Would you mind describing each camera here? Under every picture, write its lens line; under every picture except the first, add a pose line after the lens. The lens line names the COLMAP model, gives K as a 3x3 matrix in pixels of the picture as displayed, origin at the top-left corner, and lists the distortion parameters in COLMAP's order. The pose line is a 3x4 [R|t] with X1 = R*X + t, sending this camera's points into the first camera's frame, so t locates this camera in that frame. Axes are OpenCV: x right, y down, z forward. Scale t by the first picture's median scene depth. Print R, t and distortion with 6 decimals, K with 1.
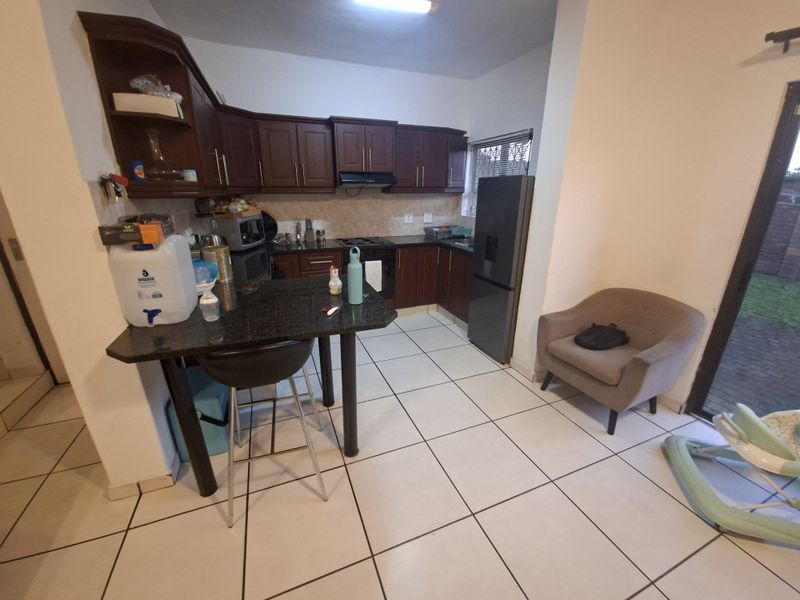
lens RADIAL K [[320.9, 0, 403.2], [0, 320.9, 296.5], [0, 0, 1]] dist [-0.021293, -0.000741]
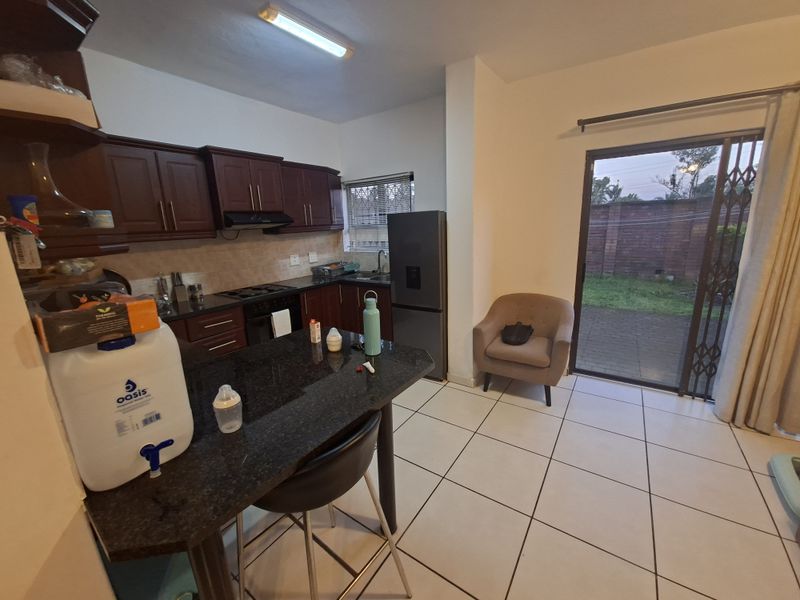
lens RADIAL K [[320.9, 0, 403.2], [0, 320.9, 296.5], [0, 0, 1]] dist [-0.021293, -0.000741]
pose [[0.827685, -0.158958, 0.538211, -0.277880], [0.215404, 0.975572, -0.043128, -0.040273], [-0.518208, 0.151629, 0.841706, 0.100218]]
